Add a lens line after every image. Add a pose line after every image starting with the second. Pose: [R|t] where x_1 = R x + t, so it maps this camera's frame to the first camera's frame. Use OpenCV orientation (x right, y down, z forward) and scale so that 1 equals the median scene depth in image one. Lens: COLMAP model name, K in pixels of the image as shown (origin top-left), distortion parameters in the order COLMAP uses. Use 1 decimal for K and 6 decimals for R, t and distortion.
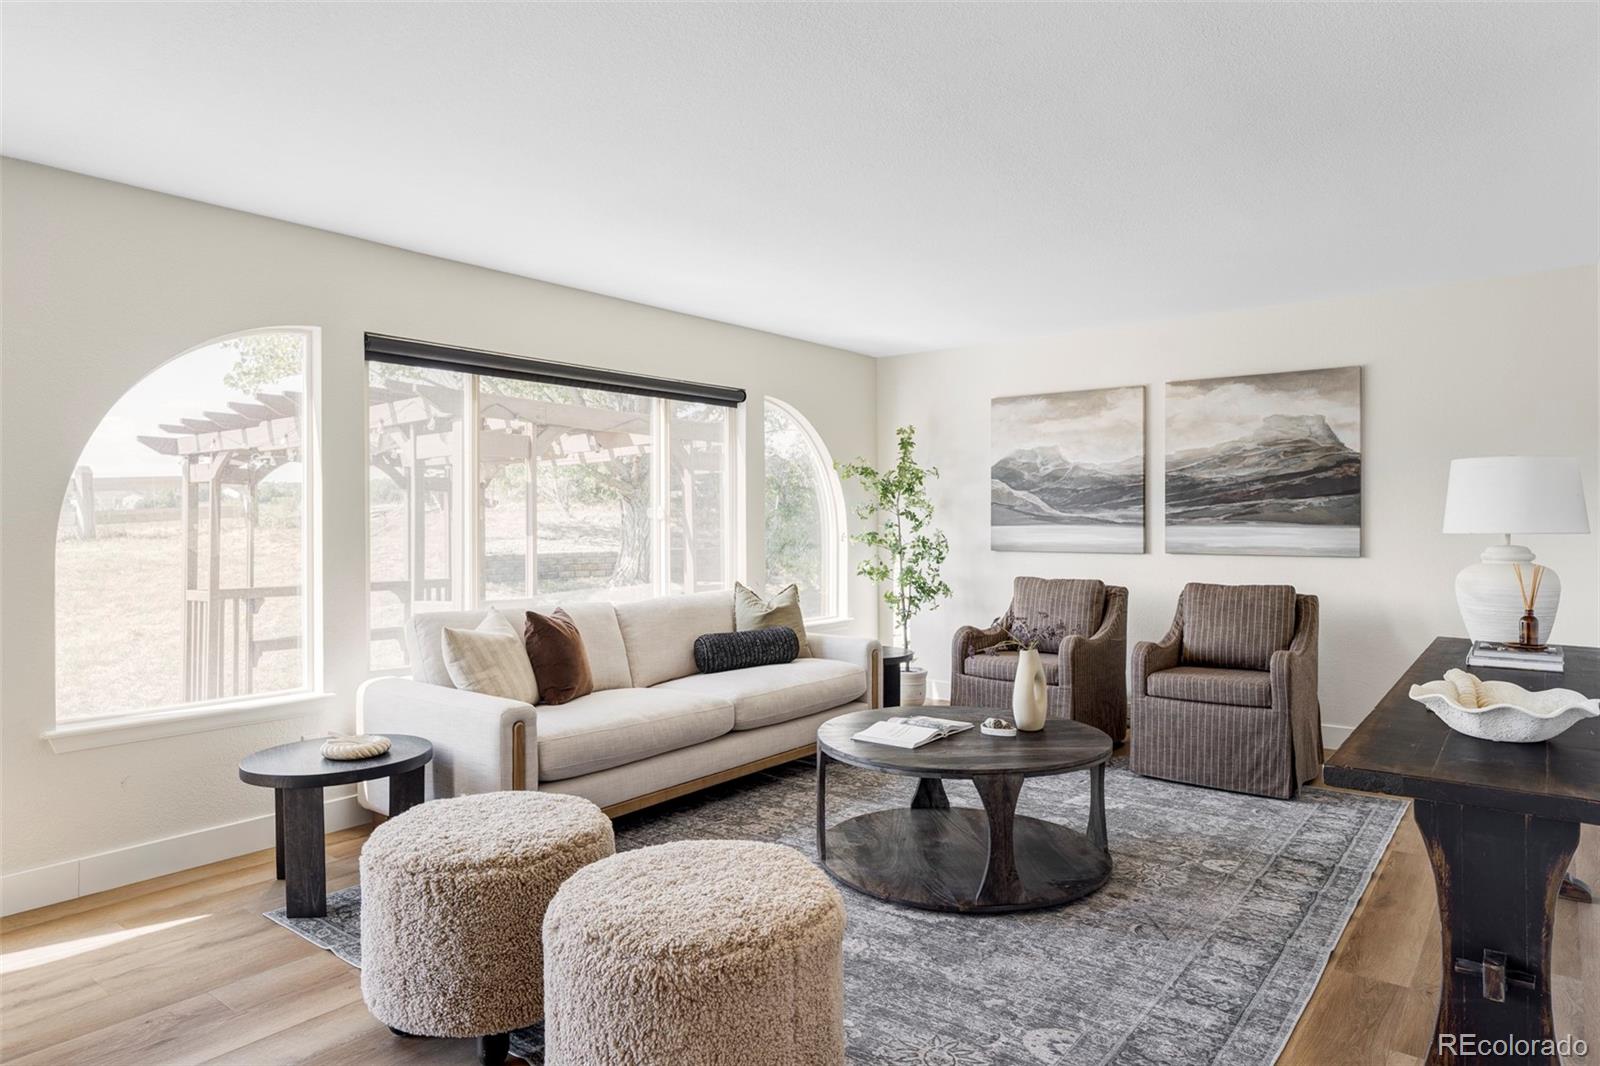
lens RADIAL K [[969.9, 0, 795.6], [0, 969.9, 516.4], [0, 0, 1]] dist [-0.001406, 0.000036]
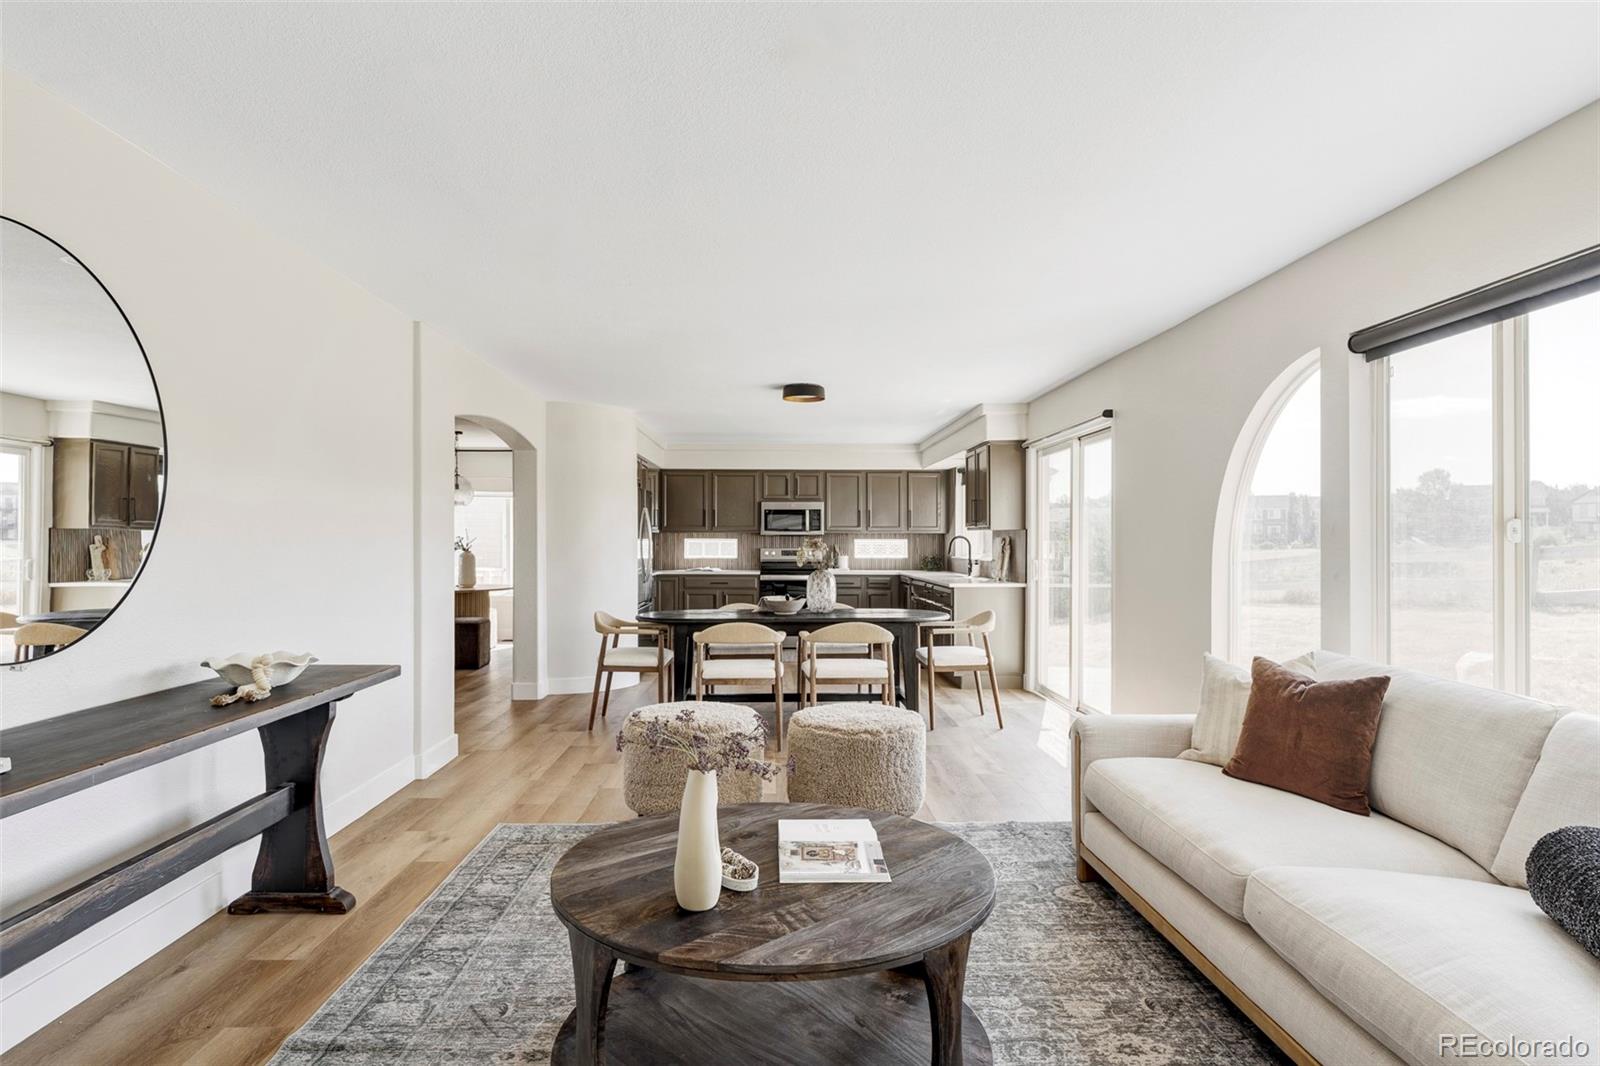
lens RADIAL K [[905.2, 0, 800.0], [0, 905.2, 533.0], [0, 0, 1]] dist [-0.002184, -0.000896]
pose [[-0.766797, -0.003519, -0.641880, 0.382234], [0.004996, 0.999922, -0.011450, 0.001520], [0.641871, -0.011986, -0.766719, 1.021675]]
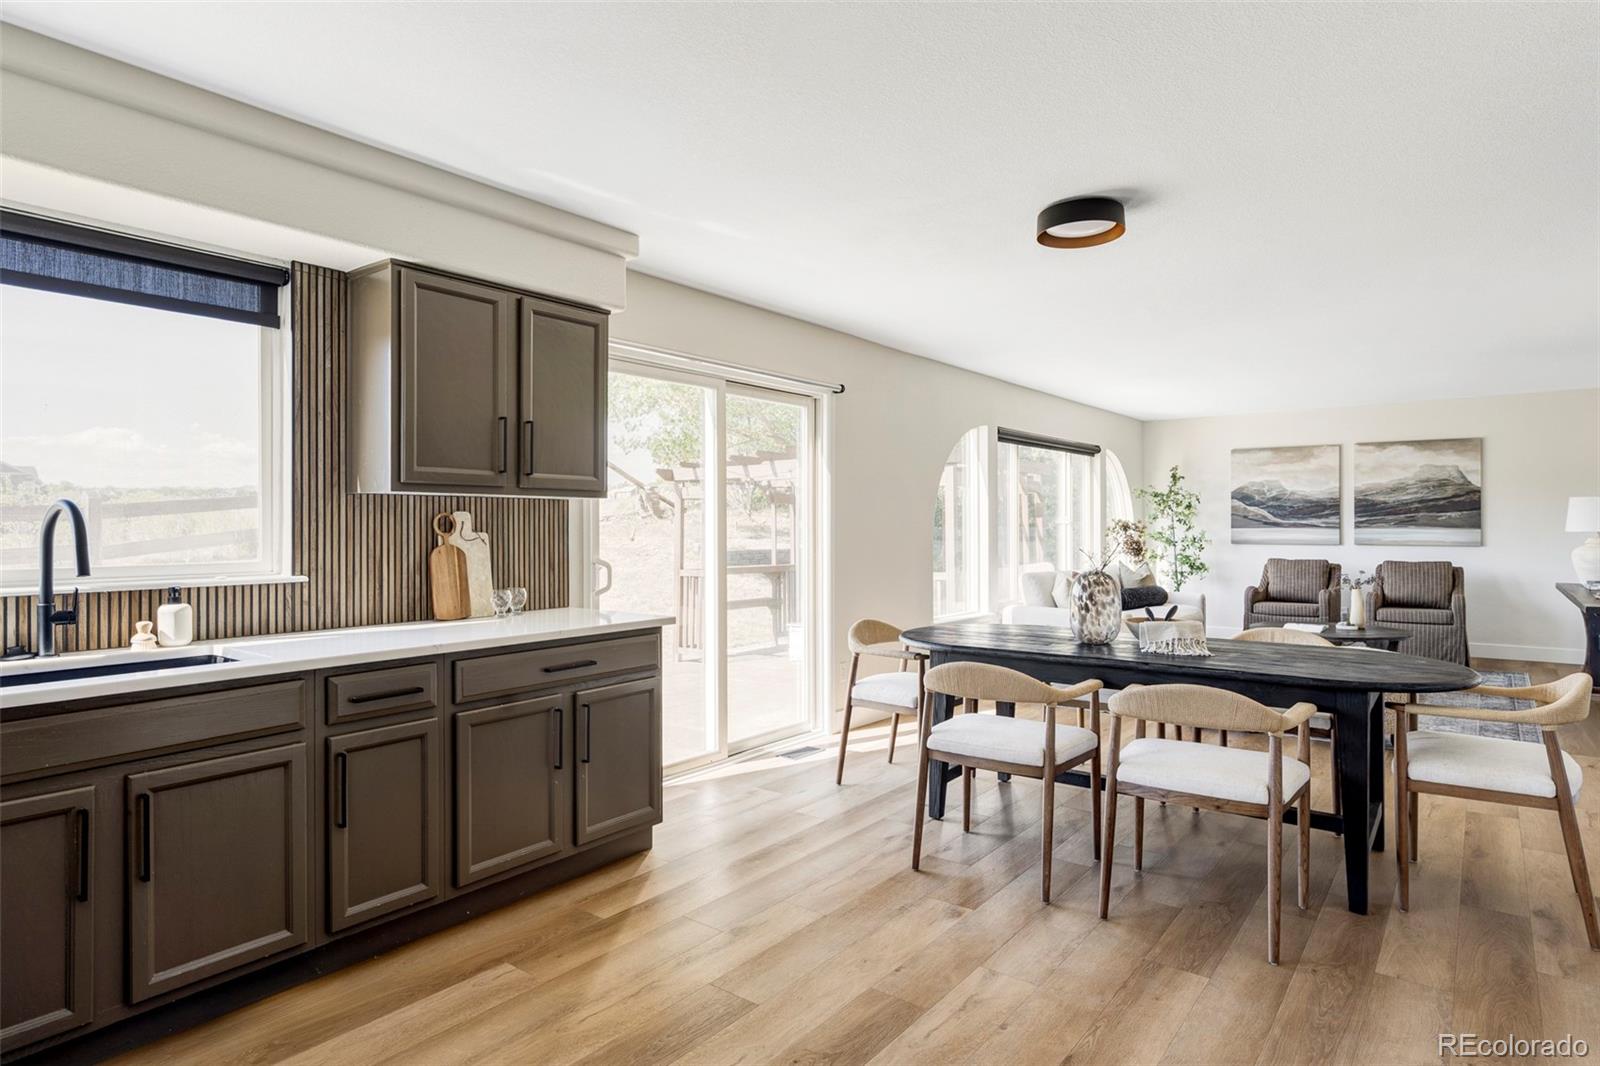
lens RADIAL K [[891.2, 0, 806.6], [0, 891.2, 521.2], [0, 0, 1]] dist [-0.001542, 0.000624]
pose [[0.999905, 0.002002, 0.013654, -0.658093], [-0.002009, 0.999998, 0.000485, -0.001757], [-0.013653, -0.000513, 0.999907, -0.595982]]
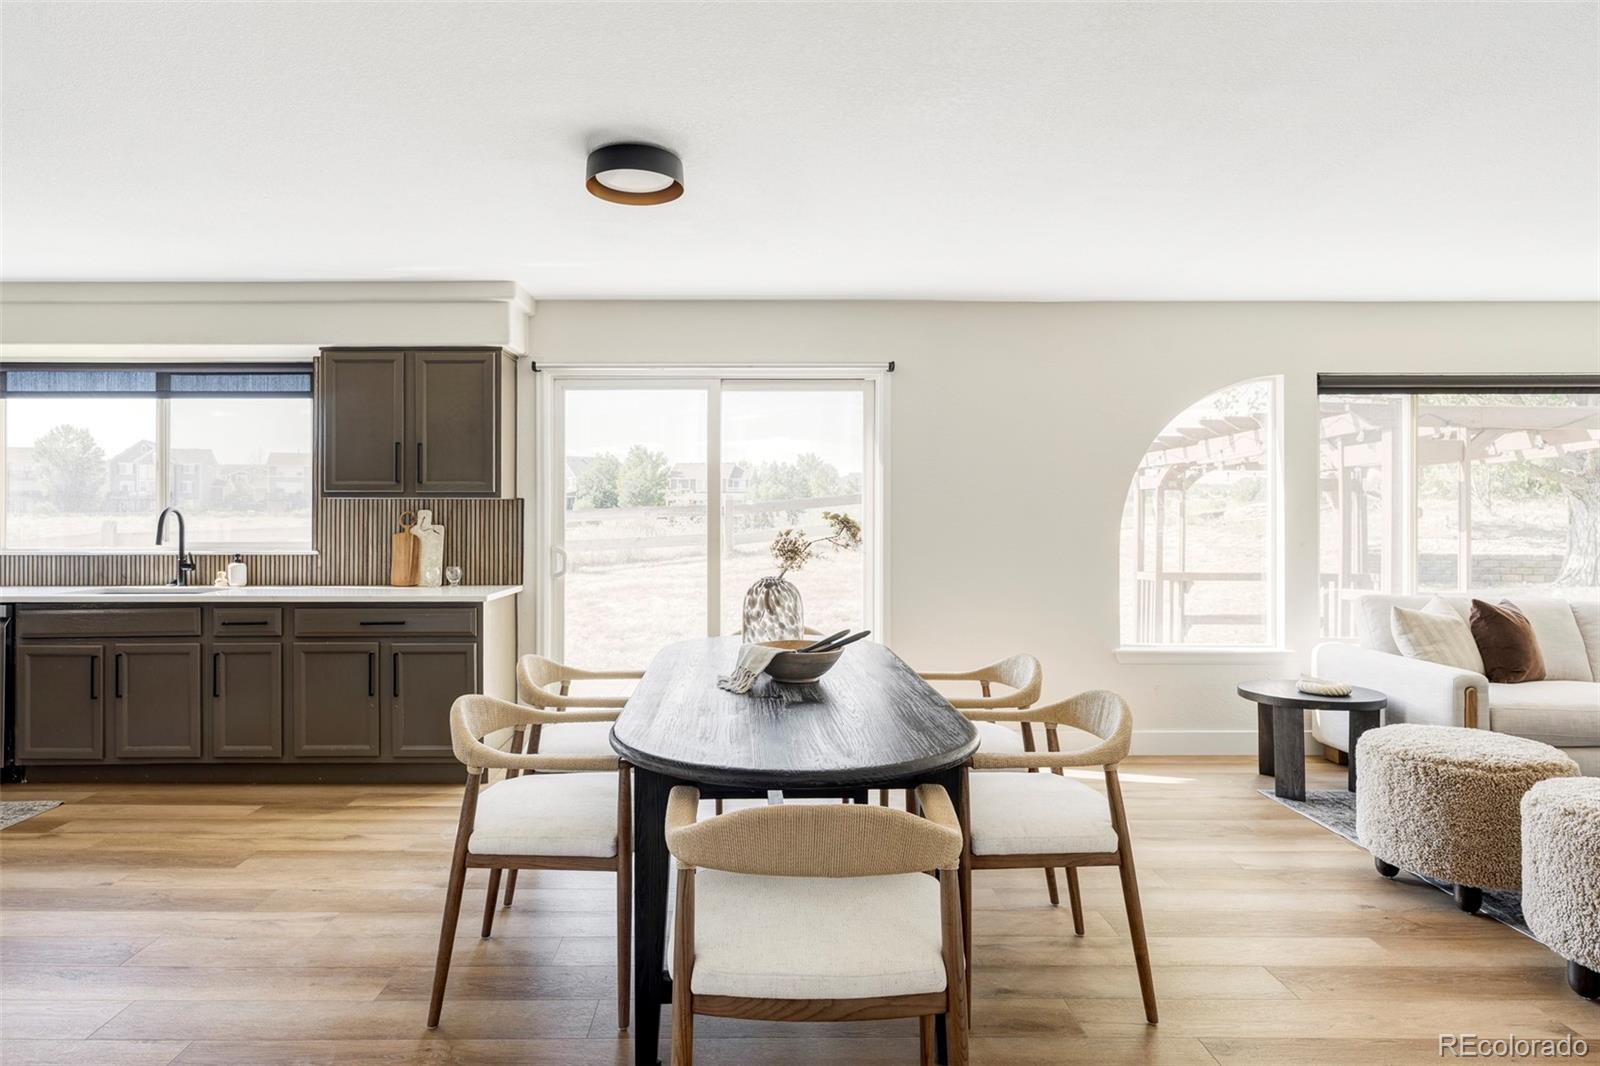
lens RADIAL K [[918.5, 0, 754.3], [0, 918.5, 519.5], [0, 0, 1]] dist [-0.002280, 0.001543]
pose [[0.622003, 0.002836, -0.783010, 0.034677], [0.001574, 0.999987, 0.004871, -0.002304], [0.783013, -0.004262, 0.621990, -0.265147]]
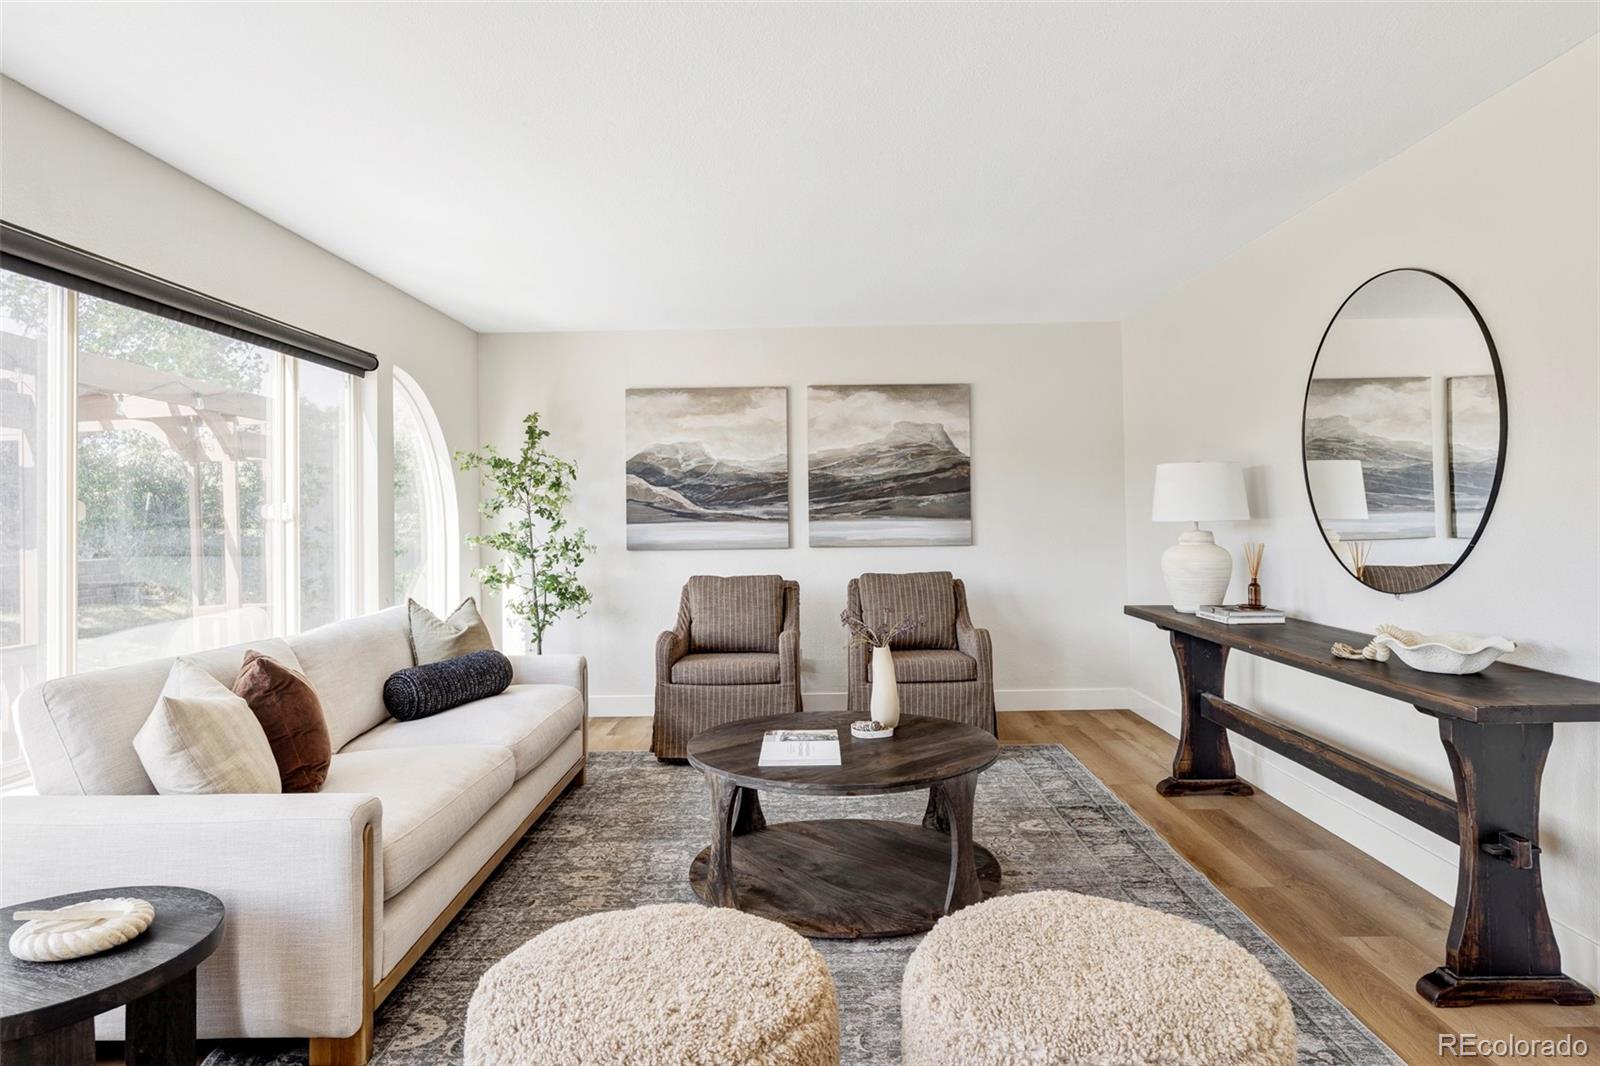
lens RADIAL K [[969.9, 0, 810.3], [0, 969.9, 494.3], [0, 0, 1]] dist [-0.002256, -0.000643]
pose [[0.787086, 0.004890, 0.616824, -0.297338], [0.009205, 0.999764, -0.019671, 0.001387], [-0.616775, 0.021160, 0.786855, 0.187054]]
